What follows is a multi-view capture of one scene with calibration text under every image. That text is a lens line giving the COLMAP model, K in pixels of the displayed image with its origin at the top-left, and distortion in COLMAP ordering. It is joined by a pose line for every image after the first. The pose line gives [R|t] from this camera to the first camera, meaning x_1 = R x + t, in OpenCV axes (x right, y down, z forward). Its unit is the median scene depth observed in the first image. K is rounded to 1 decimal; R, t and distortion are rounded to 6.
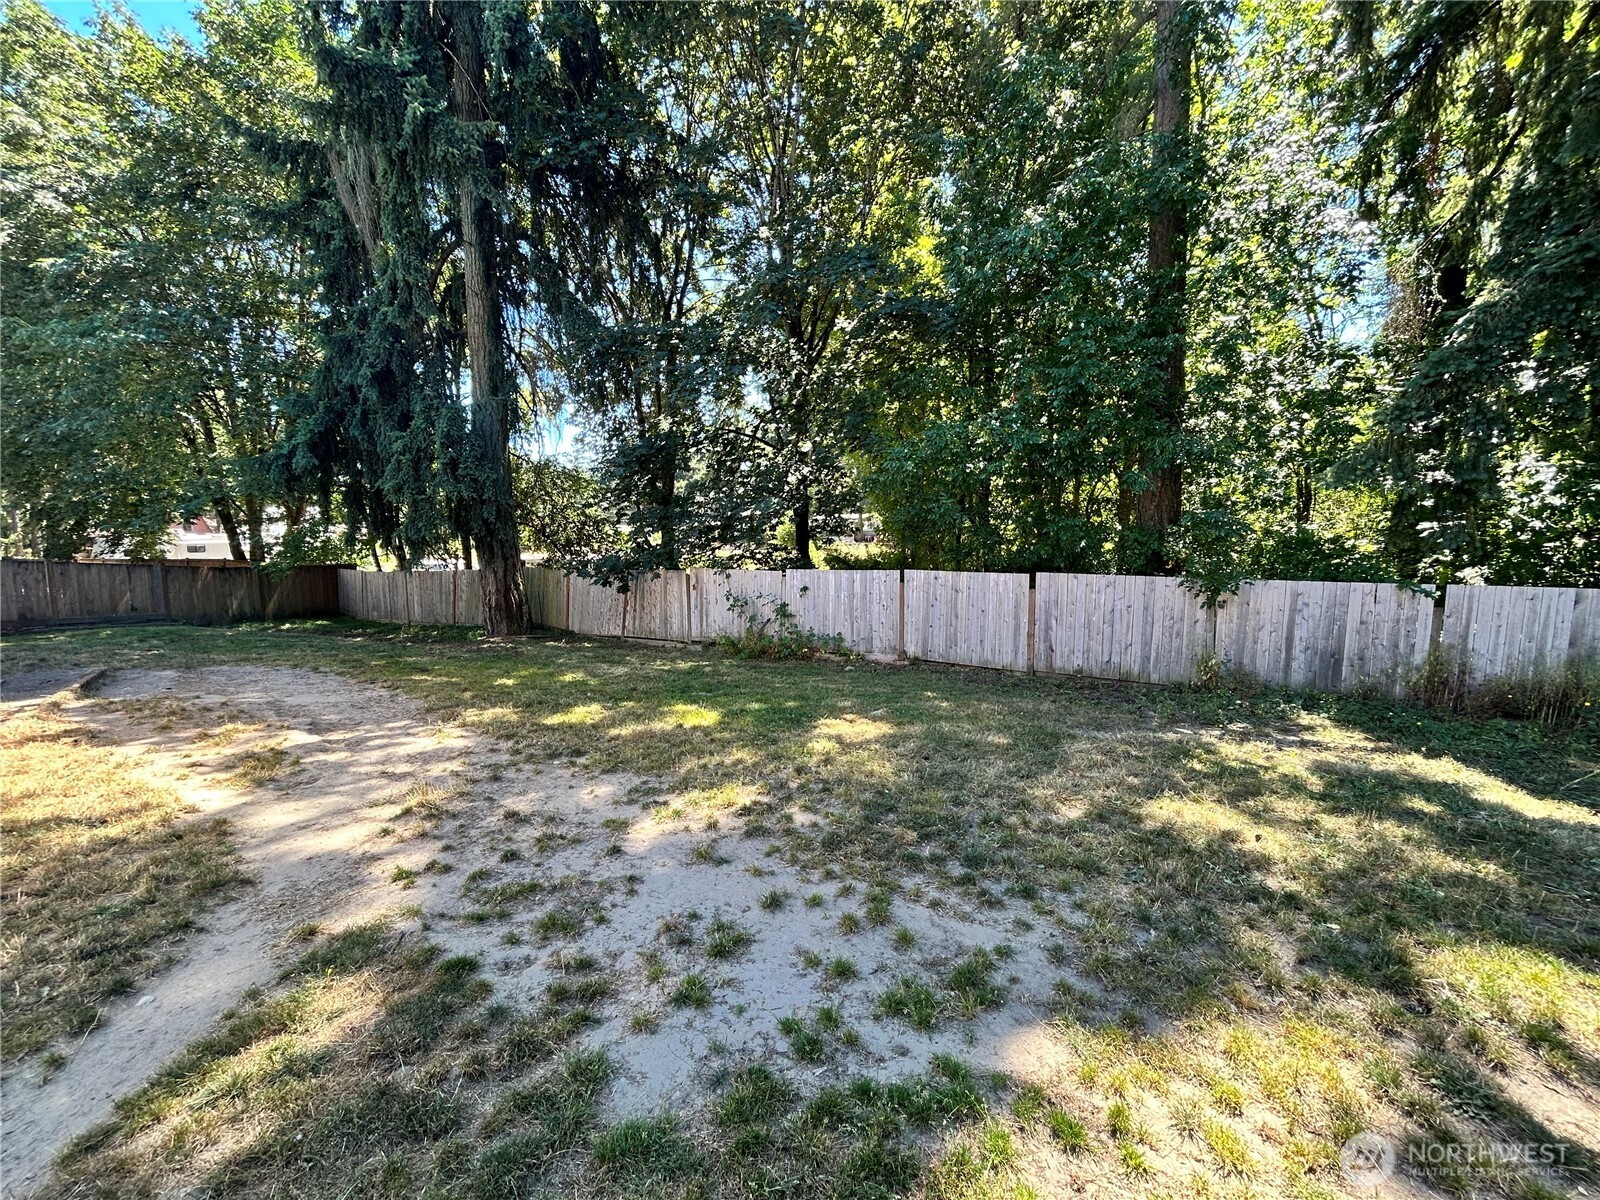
lens RADIAL K [[647.4, 0, 798.7], [0, 647.4, 604.6], [0, 0, 1]] dist [-0.000027, 0.000901]
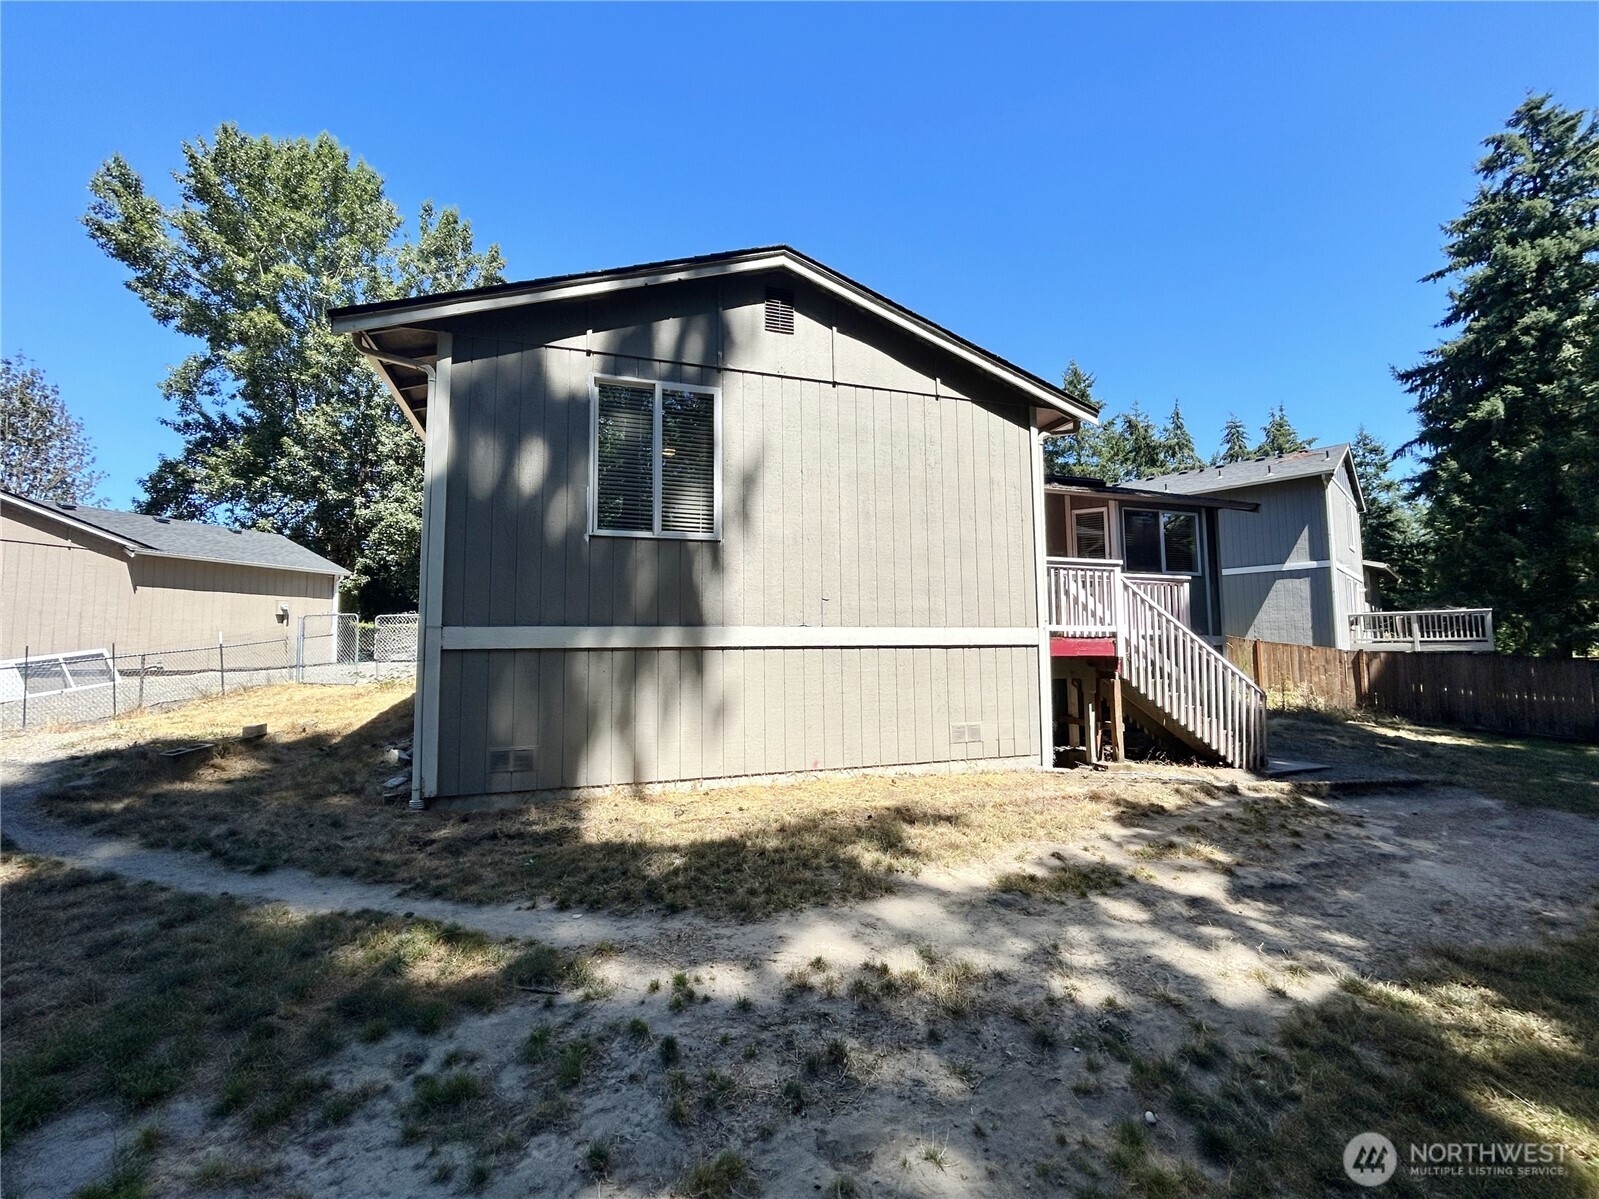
lens RADIAL K [[647.0, 0, 796.9], [0, 647.0, 597.5], [0, 0, 1]] dist [-0.000027, 0.000901]
pose [[-0.323803, -0.054058, -0.944579, 0.175618], [-0.097884, 0.994923, -0.023384, -0.092834], [0.941047, 0.084887, -0.327451, 0.986907]]
